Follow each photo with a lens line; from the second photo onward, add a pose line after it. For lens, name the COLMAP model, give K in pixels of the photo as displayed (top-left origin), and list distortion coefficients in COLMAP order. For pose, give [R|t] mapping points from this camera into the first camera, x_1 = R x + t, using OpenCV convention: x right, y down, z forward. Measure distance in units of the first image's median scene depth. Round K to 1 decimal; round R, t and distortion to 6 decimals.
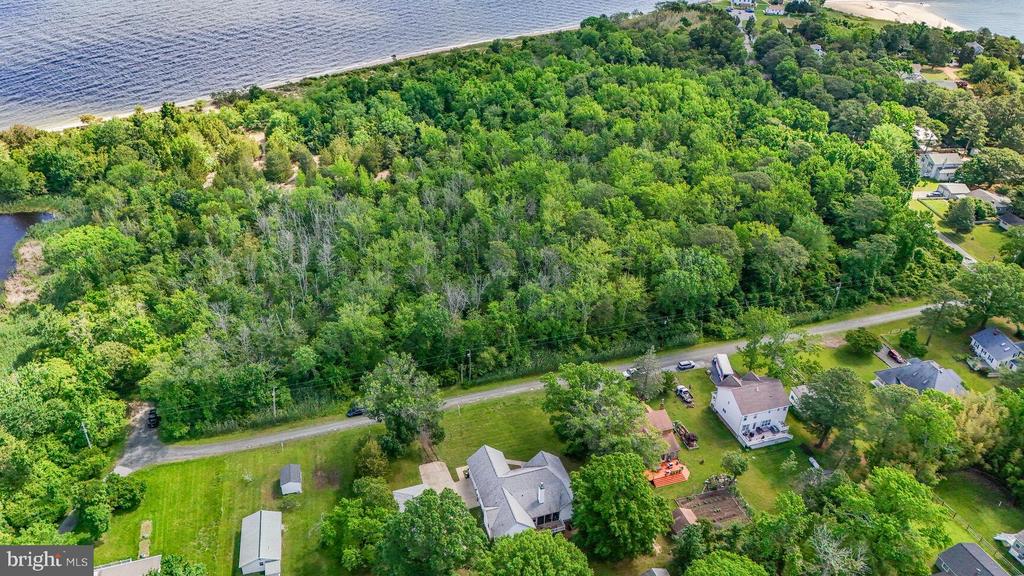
lens RADIAL K [[746.7, 0, 512.0], [0, 746.7, 288.0], [0, 0, 1]] dist [0.073909, -0.064451]
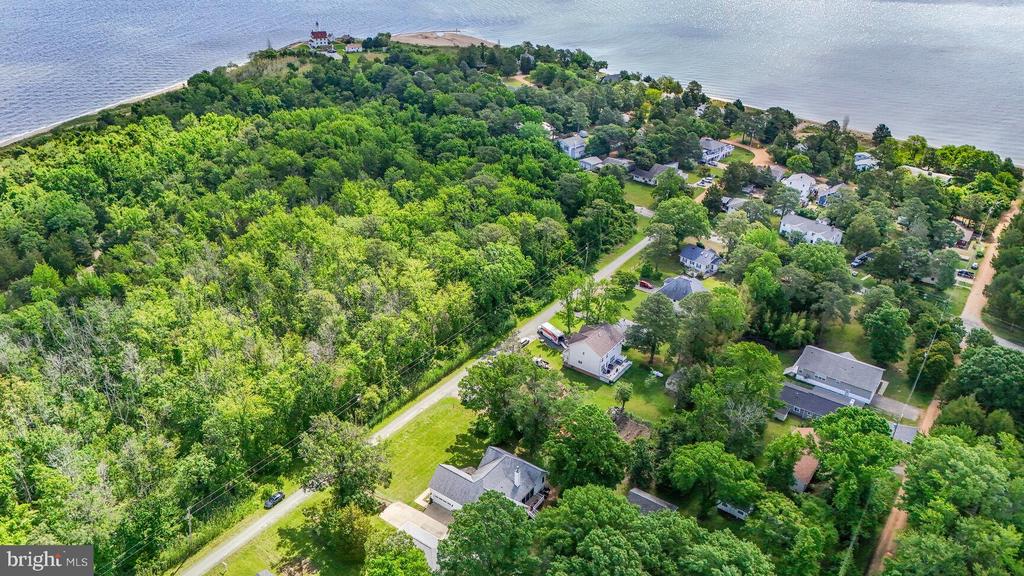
lens RADIAL K [[746.7, 0, 512.0], [0, 746.7, 288.0], [0, 0, 1]] dist [0.073909, -0.064451]
pose [[0.809285, -0.284043, 0.514177, -0.310084], [0.311722, 0.949567, 0.033930, -0.017350], [-0.497883, 0.132821, 0.857013, 0.023942]]
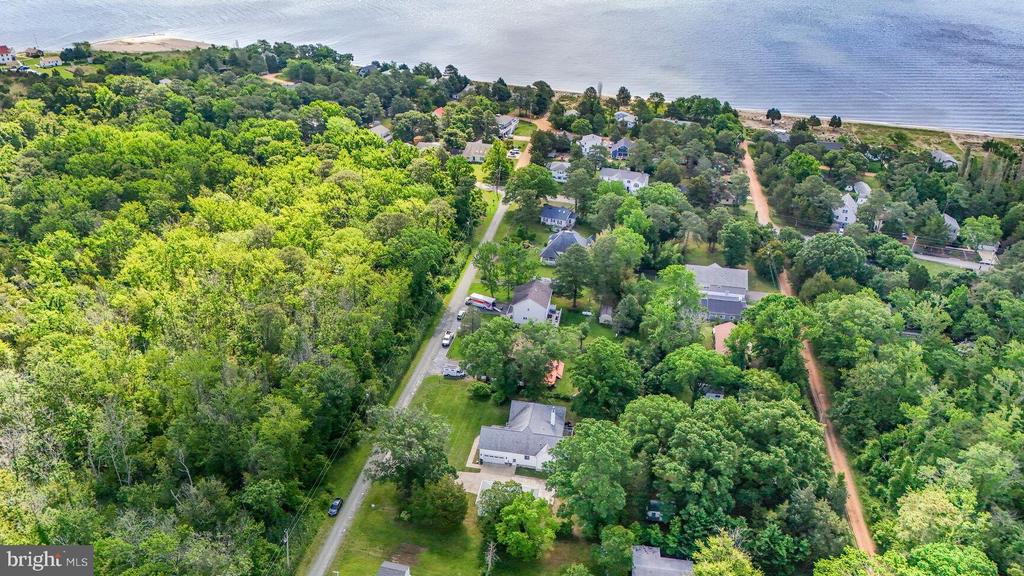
lens RADIAL K [[746.7, 0, 512.0], [0, 746.7, 288.0], [0, 0, 1]] dist [0.073909, -0.064451]
pose [[0.476399, -0.425638, 0.769335, -0.576080], [0.458193, 0.866988, 0.195936, -0.120343], [-0.750402, 0.259160, 0.608057, 0.180131]]
